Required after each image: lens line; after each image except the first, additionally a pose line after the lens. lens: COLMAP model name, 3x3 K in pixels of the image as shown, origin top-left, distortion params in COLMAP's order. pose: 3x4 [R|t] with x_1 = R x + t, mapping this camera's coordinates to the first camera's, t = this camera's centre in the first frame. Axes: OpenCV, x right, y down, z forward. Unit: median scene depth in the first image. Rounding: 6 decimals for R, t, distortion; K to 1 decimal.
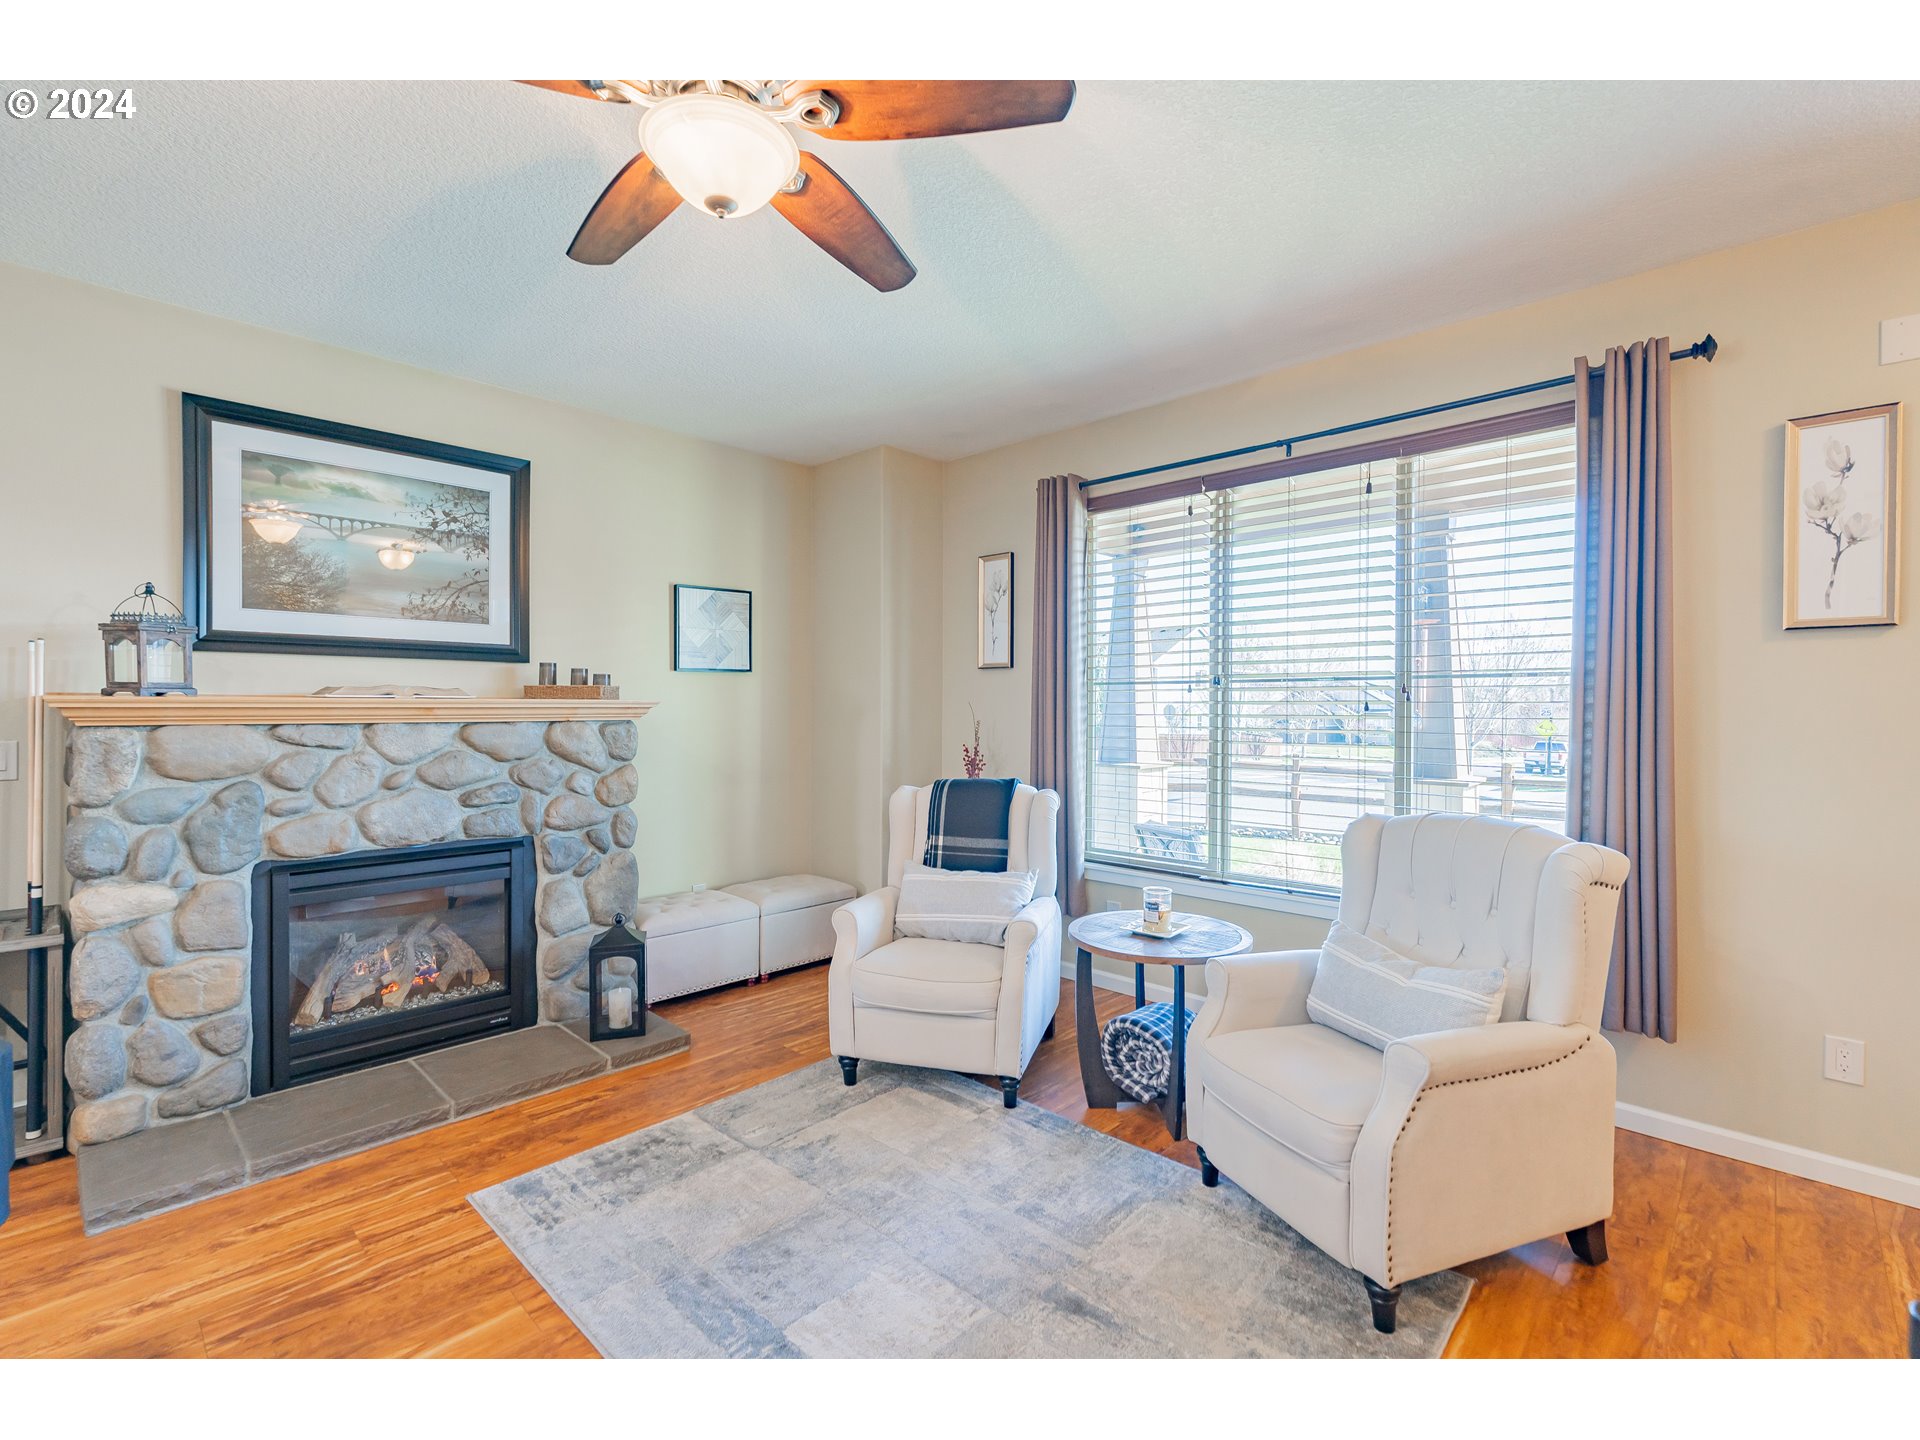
lens RADIAL K [[855.7, 0, 961.9], [0, 855.7, 708.1], [0, 0, 1]] dist [0.000196, -0.000146]
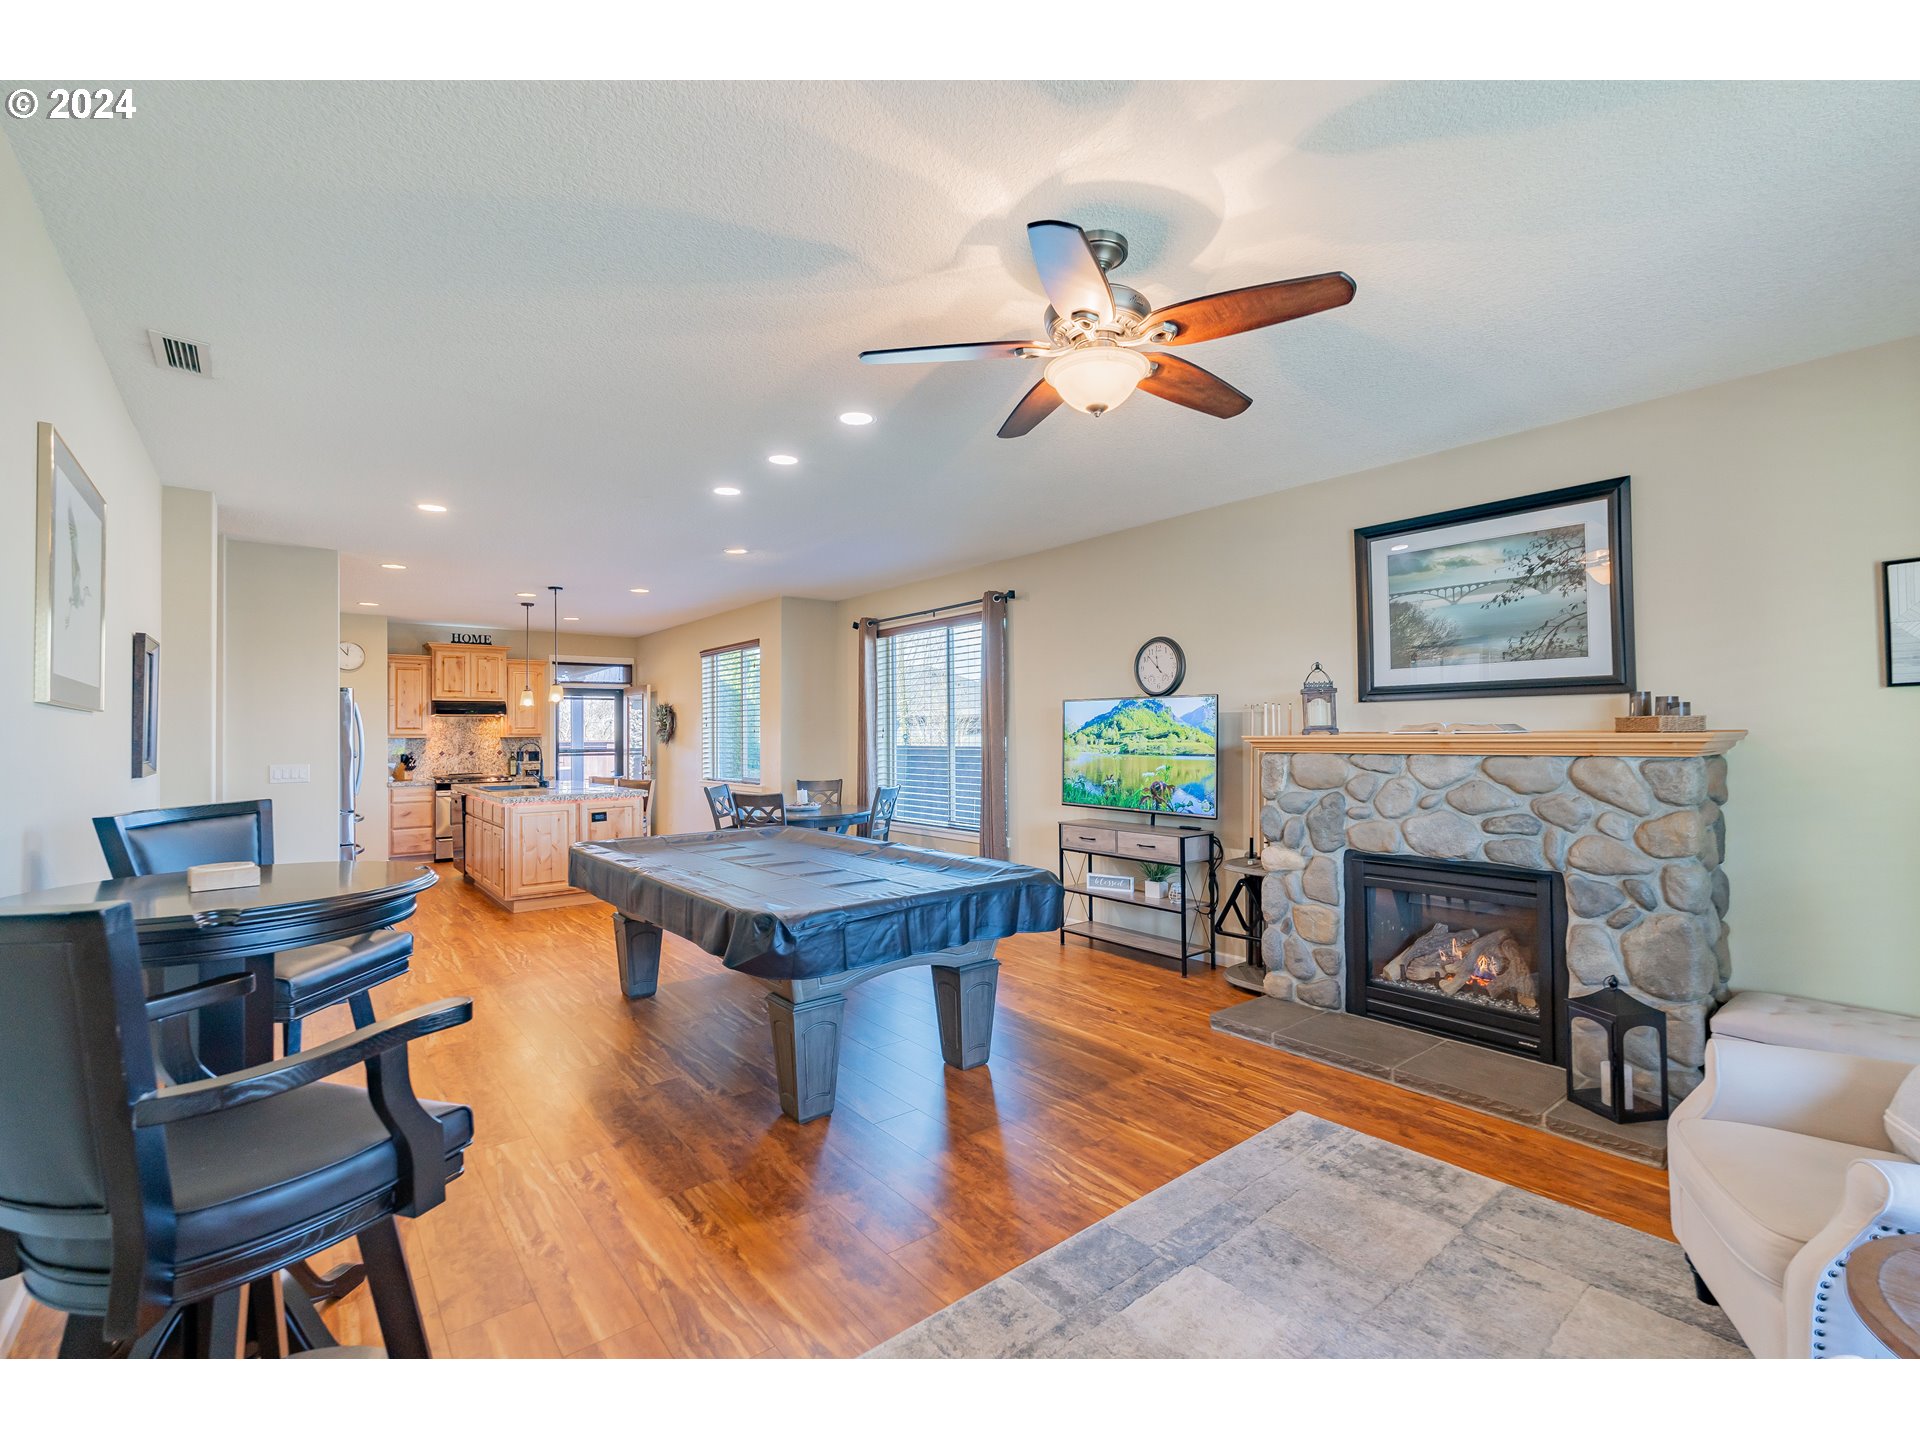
lens RADIAL K [[848.7, 0, 964.3], [0, 848.7, 714.1], [0, 0, 1]] dist [-0.002339, -0.000781]
pose [[-0.131186, -0.025956, -0.991018, 0.593465], [0.005046, 0.999627, -0.026850, -0.010344], [0.991345, -0.008523, -0.131006, 0.481903]]
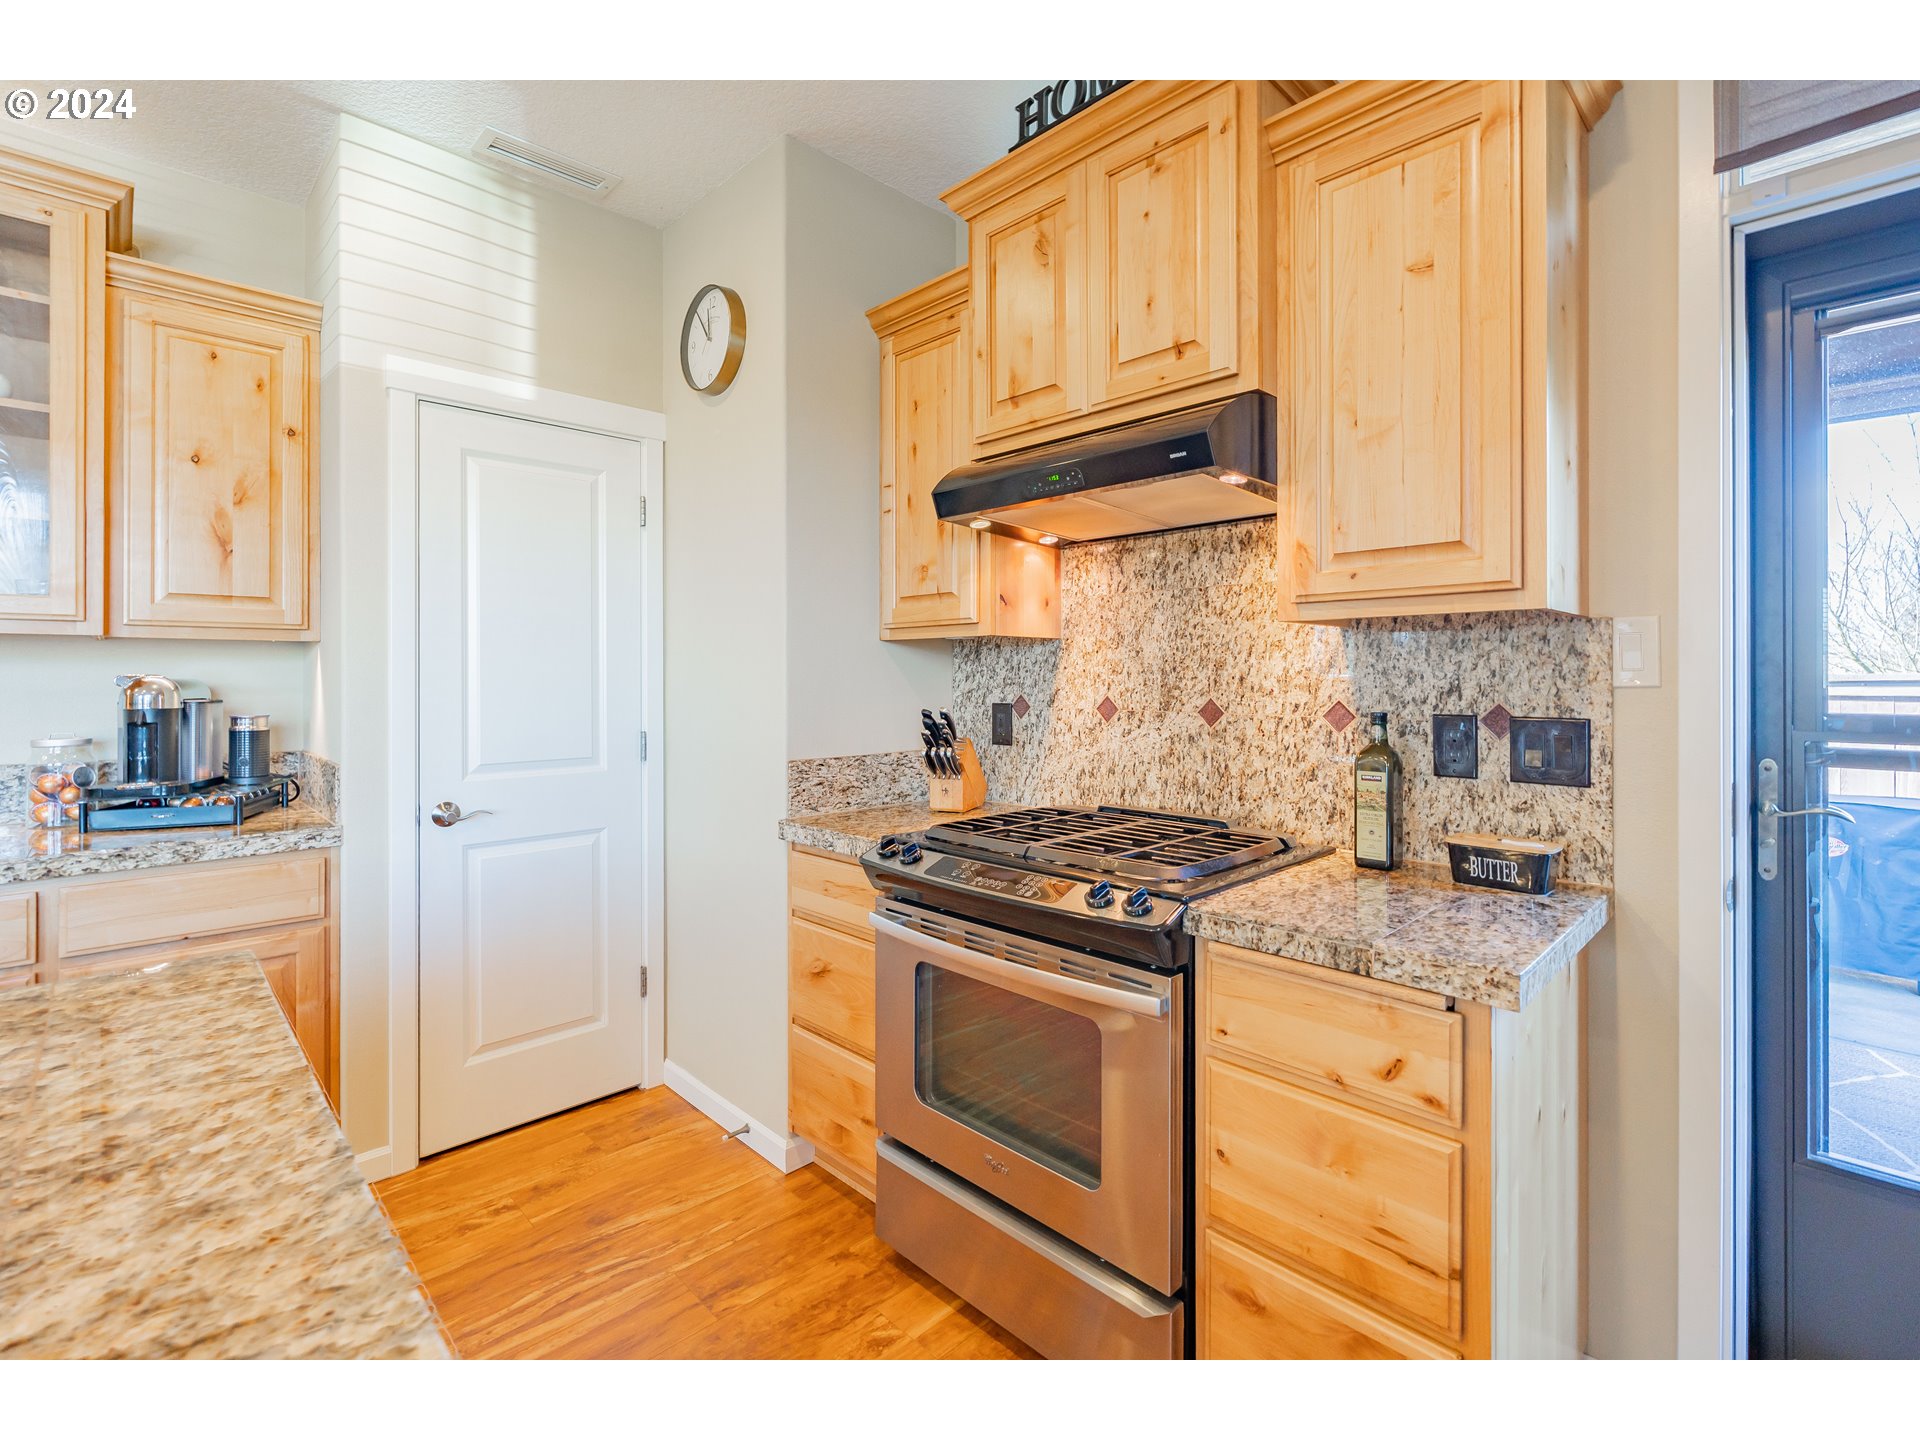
lens RADIAL K [[869.8, 0, 959.1], [0, 869.8, 676.1], [0, 0, 1]] dist [-0.003172, -0.000795]
pose [[-0.999252, -0.005067, 0.038350, -4.147168], [-0.004973, 0.999984, 0.002527, 0.030989], [-0.038362, 0.002335, -0.999261, -2.272777]]
